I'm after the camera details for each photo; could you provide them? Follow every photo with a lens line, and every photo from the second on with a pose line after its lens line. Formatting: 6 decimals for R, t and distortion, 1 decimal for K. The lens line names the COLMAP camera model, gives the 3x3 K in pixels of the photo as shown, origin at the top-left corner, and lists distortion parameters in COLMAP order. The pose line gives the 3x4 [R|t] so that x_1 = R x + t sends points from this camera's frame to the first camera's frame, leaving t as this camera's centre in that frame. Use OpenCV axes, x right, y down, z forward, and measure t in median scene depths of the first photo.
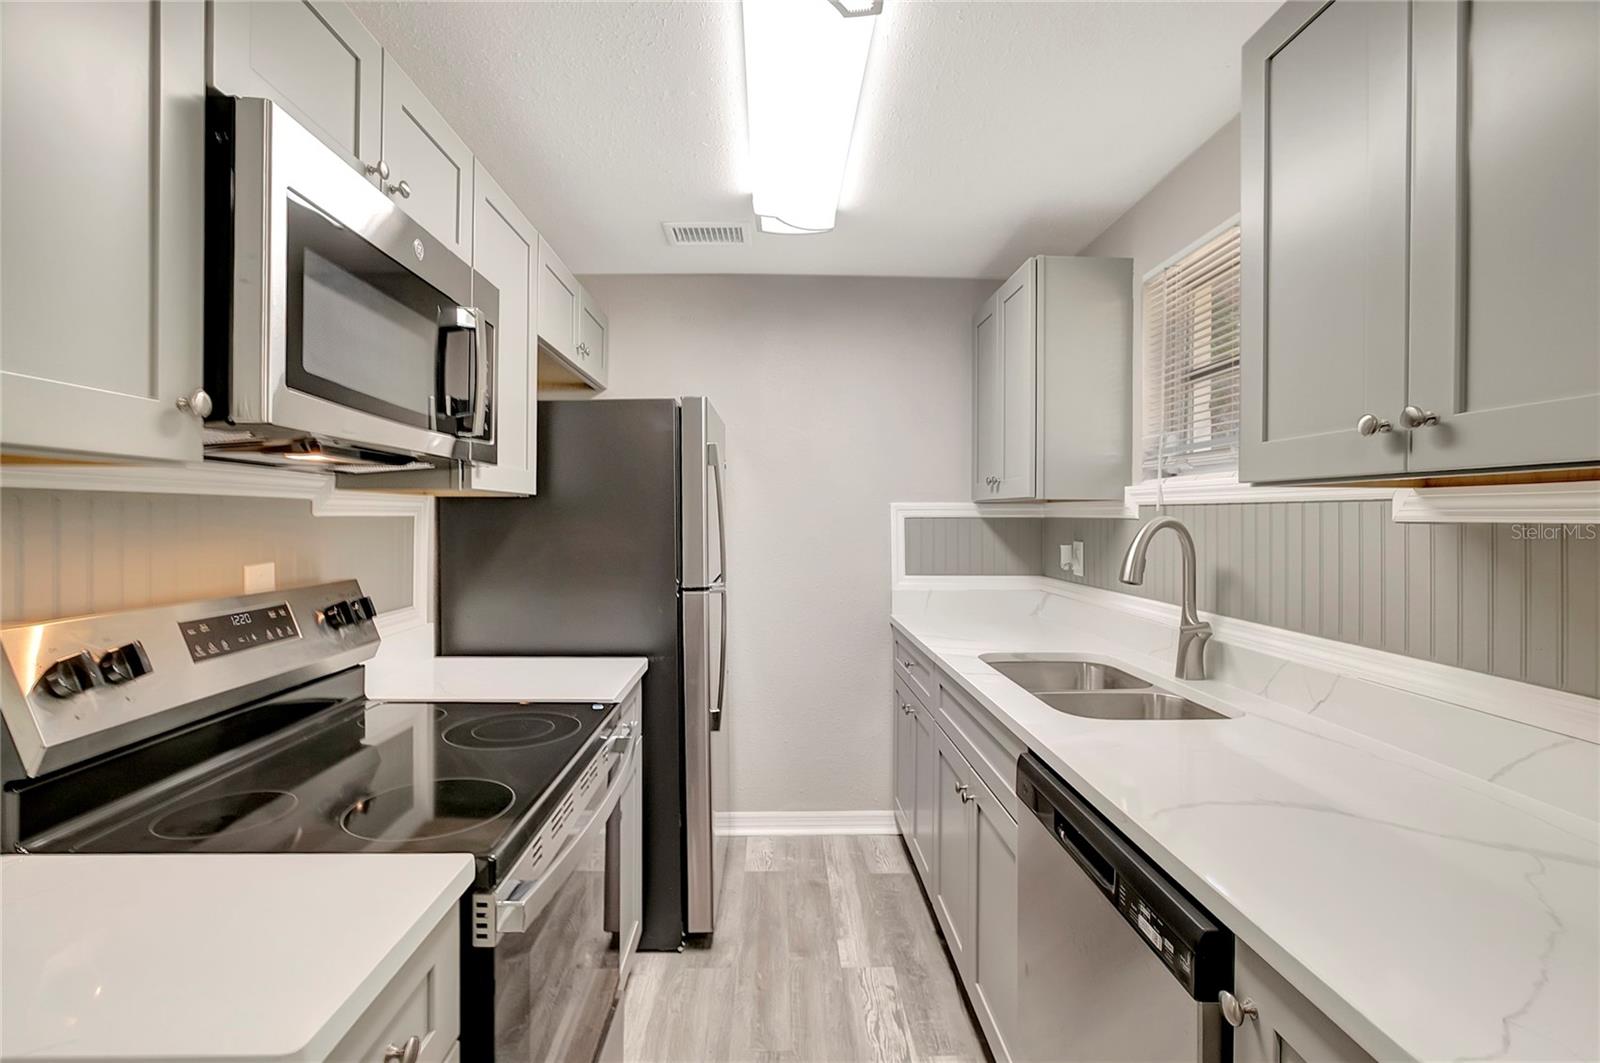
lens RADIAL K [[734.9, 0, 791.5], [0, 734.9, 517.5], [0, 0, 1]] dist [-0.024895, 0.011410]
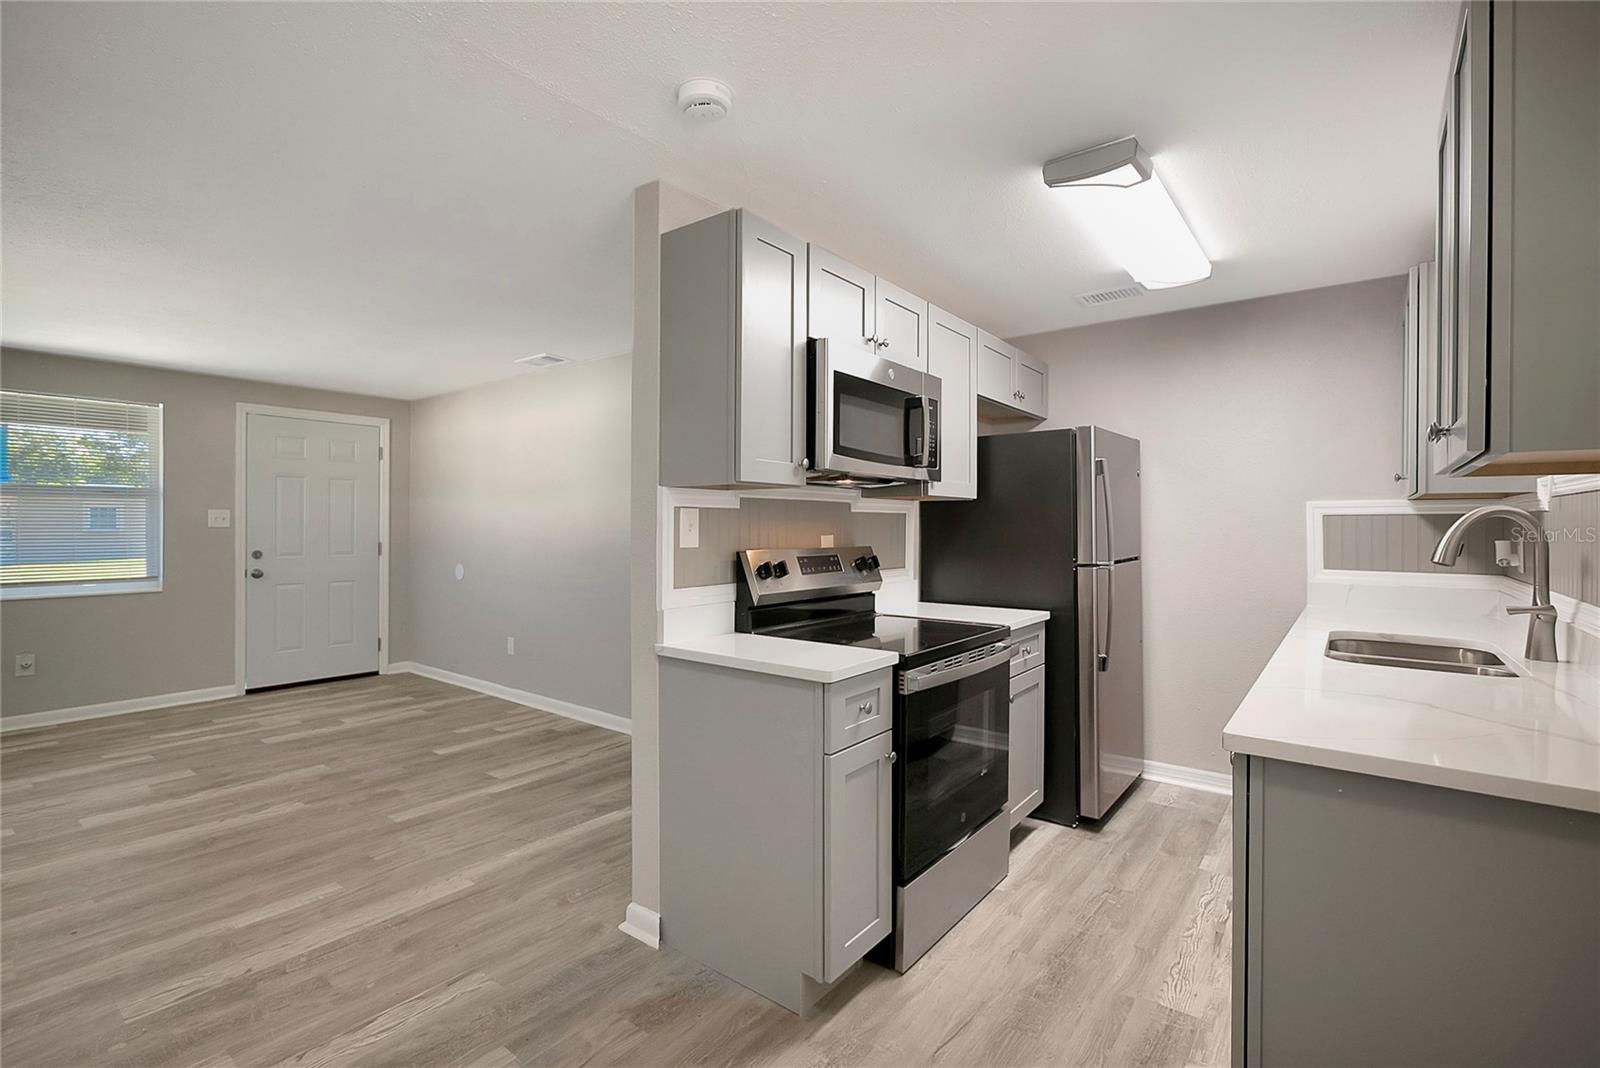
lens RADIAL K [[732.2, 0, 803.1], [0, 732.2, 523.5], [0, 0, 1]] dist [-0.030152, 0.015988]
pose [[0.777629, -0.001202, -0.628722, 0.331129], [-0.002598, 0.999983, -0.005125, 0.028751], [0.628718, 0.005619, 0.777613, -0.417128]]
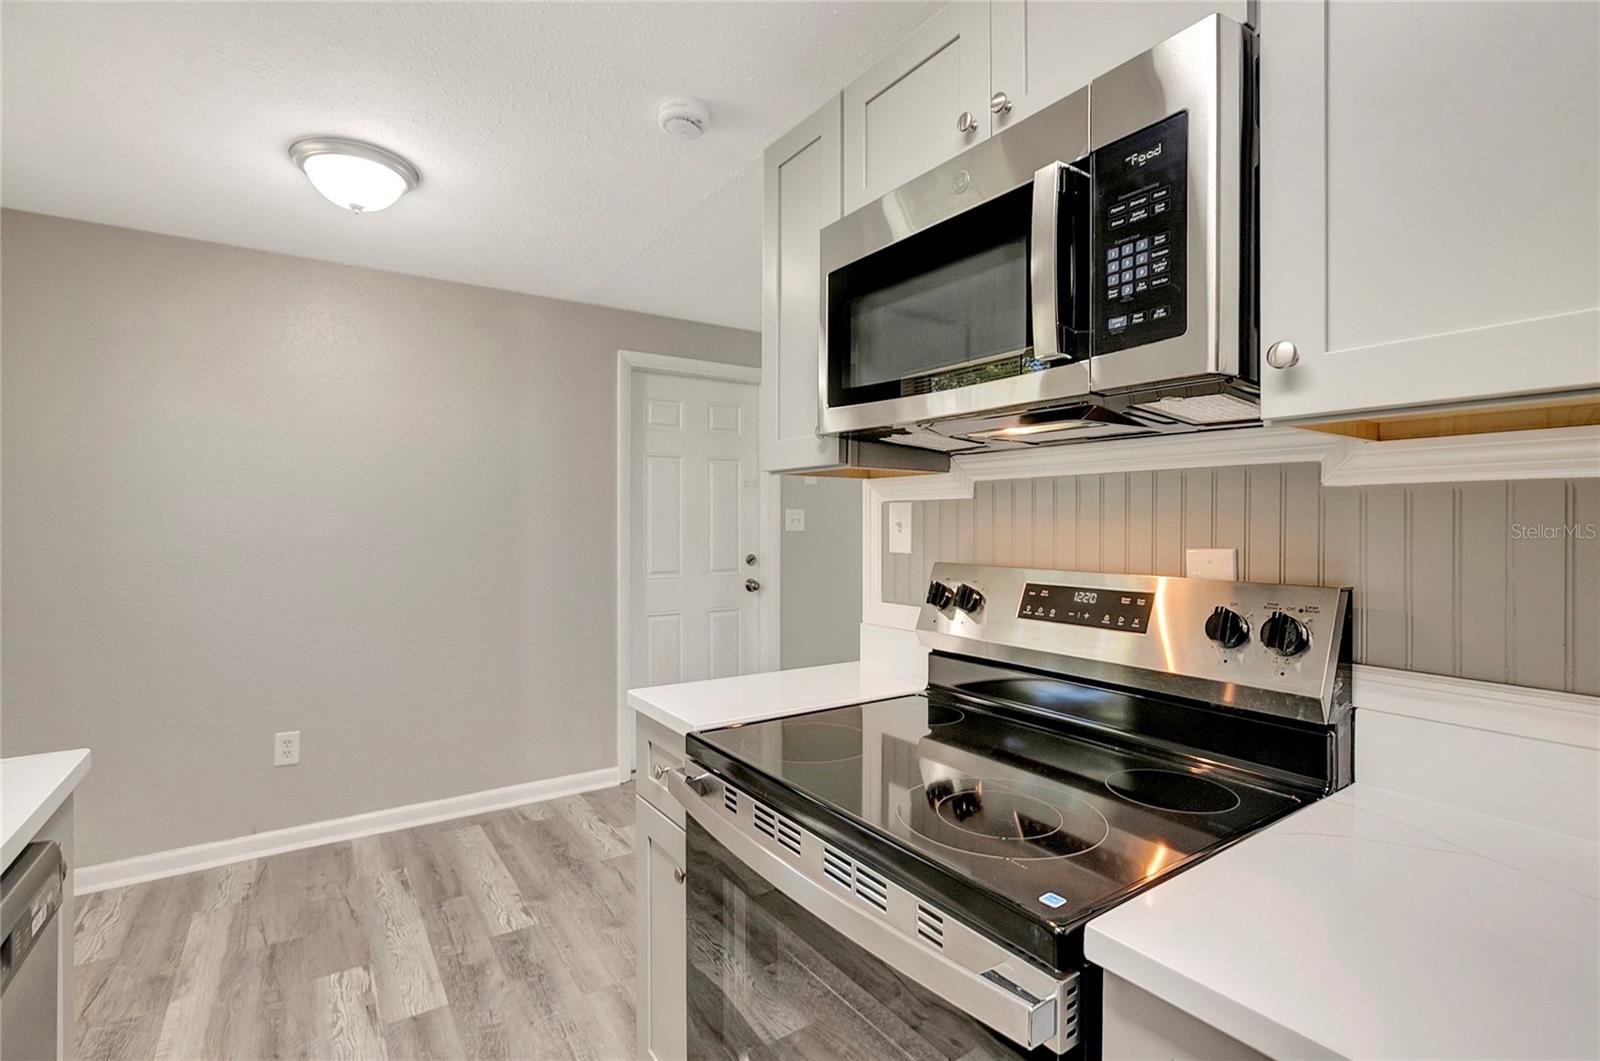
lens RADIAL K [[739.5, 0, 789.4], [0, 739.5, 523.2], [0, 0, 1]] dist [-0.024062, 0.011410]
pose [[-0.847321, -0.003659, -0.531068, 0.079408], [-0.004769, 0.999988, 0.000719, 0.024927], [0.531059, 0.003142, -0.847329, 0.995156]]
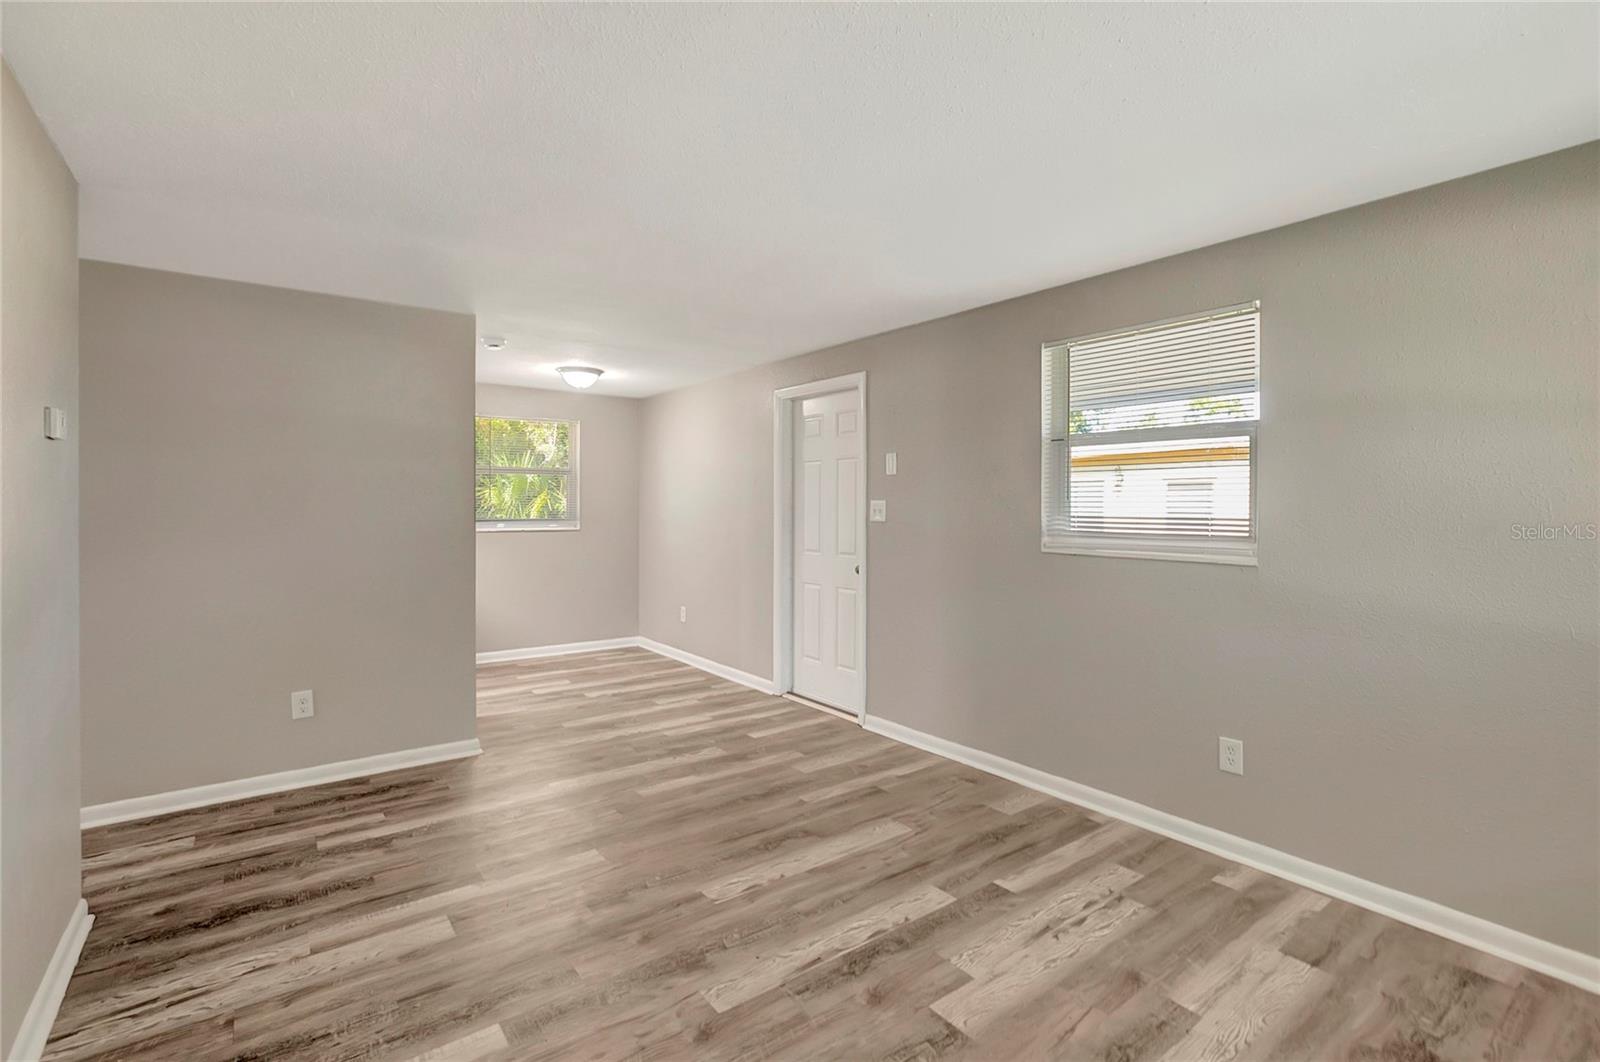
lens RADIAL K [[732.2, 0, 803.1], [0, 732.2, 520.5], [0, 0, 1]] dist [-0.030152, 0.015988]
pose [[-0.583500, -0.024637, 0.811739, -2.495436], [-0.004056, 0.999616, 0.027424, -0.008714], [-0.812103, 0.012709, -0.583376, 0.659957]]
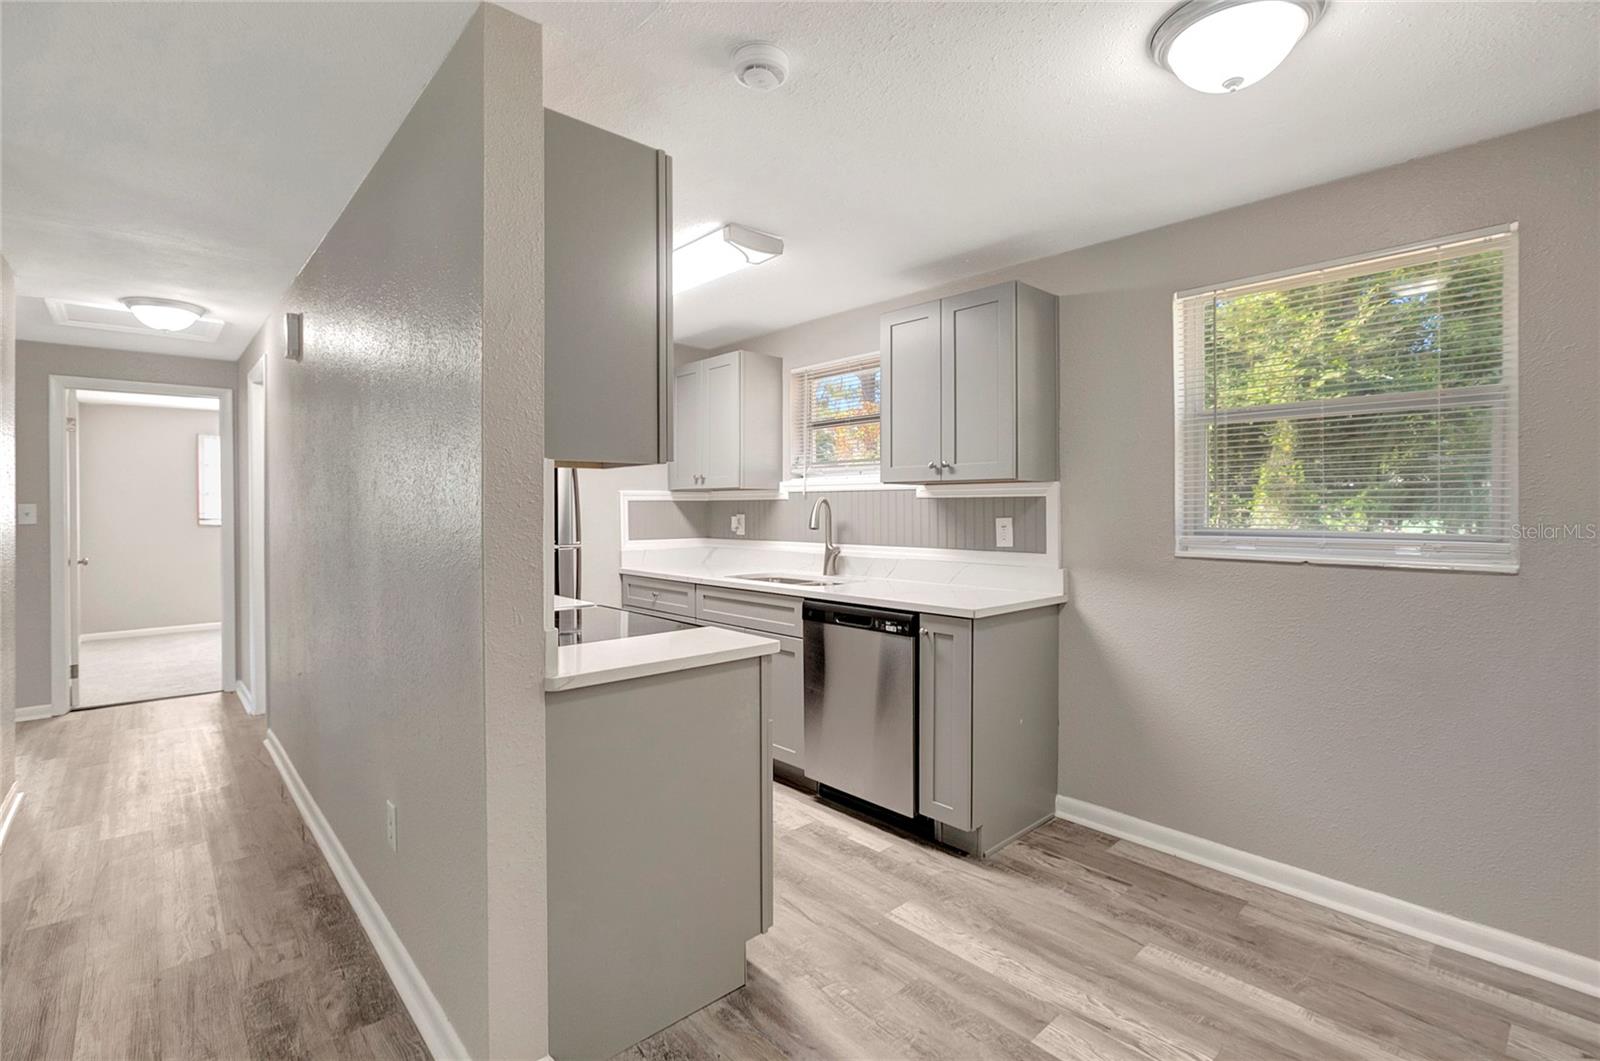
lens RADIAL K [[737.9, 0, 804.4], [0, 737.9, 510.6], [0, 0, 1]] dist [-0.003811, 0.000612]
pose [[0.753026, -0.010064, 0.657914, -0.792343], [0.008440, 0.999949, 0.005636, 0.020893], [-0.657936, 0.001309, 0.753072, -0.481972]]
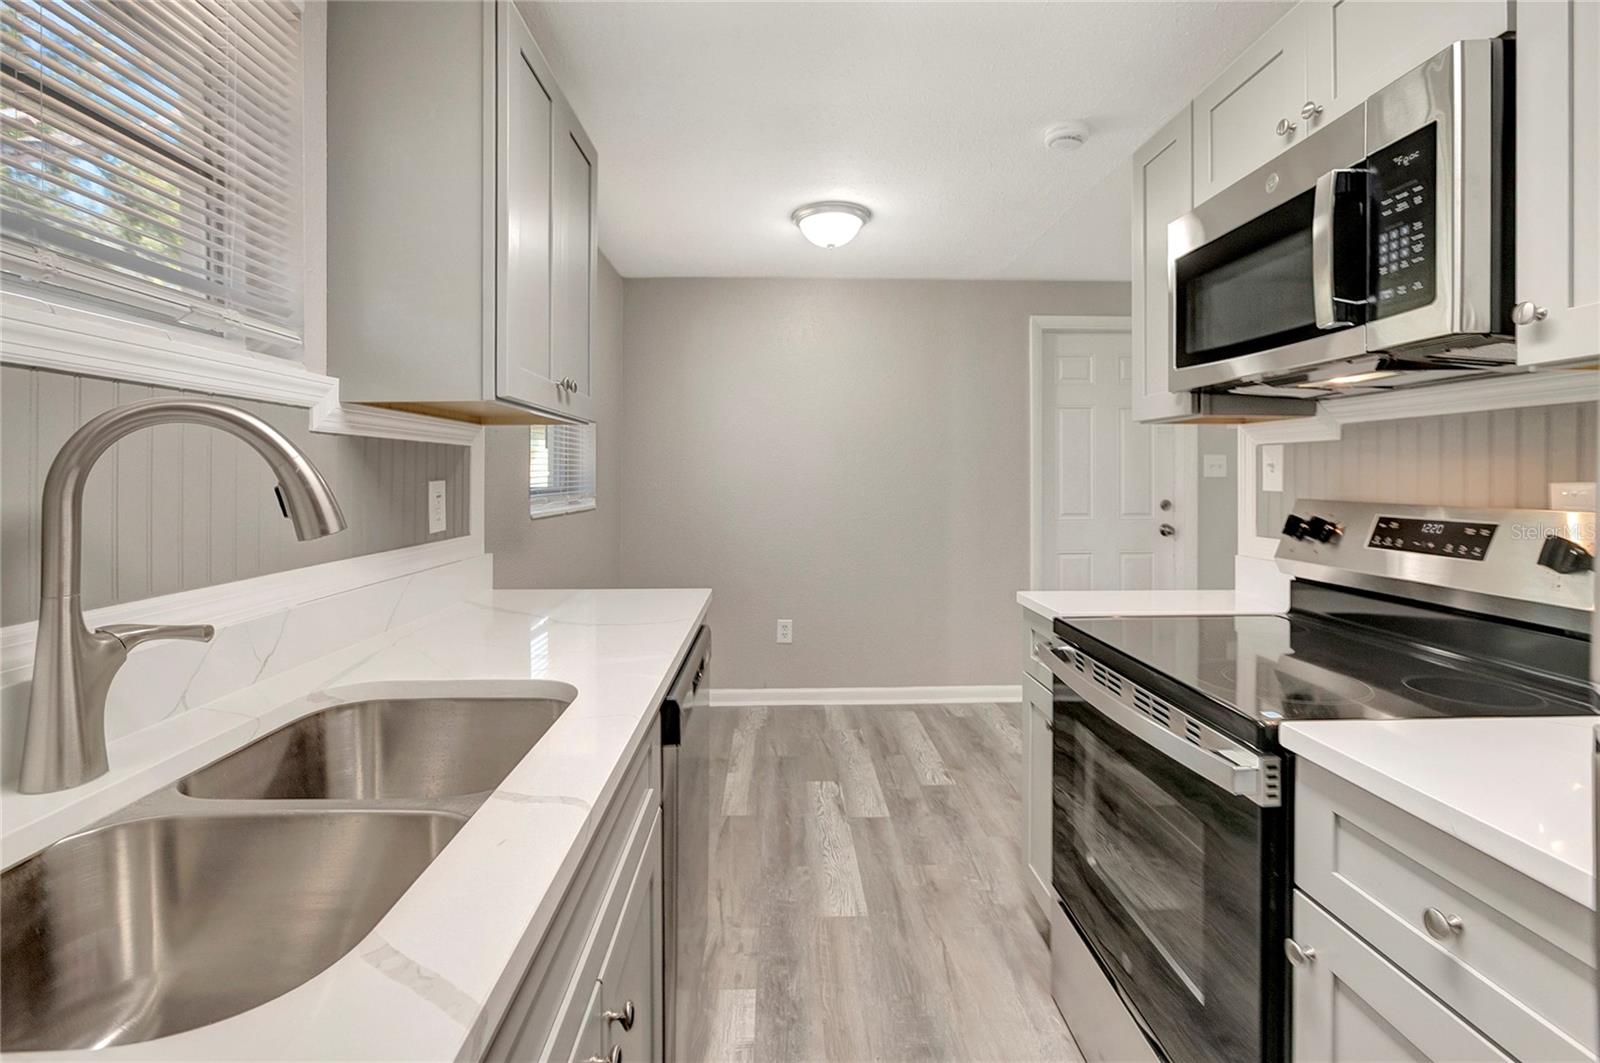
lens RADIAL K [[737.3, 0, 801.6], [0, 737.3, 473.0], [0, 0, 1]] dist [-0.001785, 0.000600]
pose [[-0.999981, -0.003373, -0.005186, 0.114563], [-0.003376, 0.999994, 0.000581, 0.037628], [0.005184, 0.000598, -0.999986, 1.265568]]
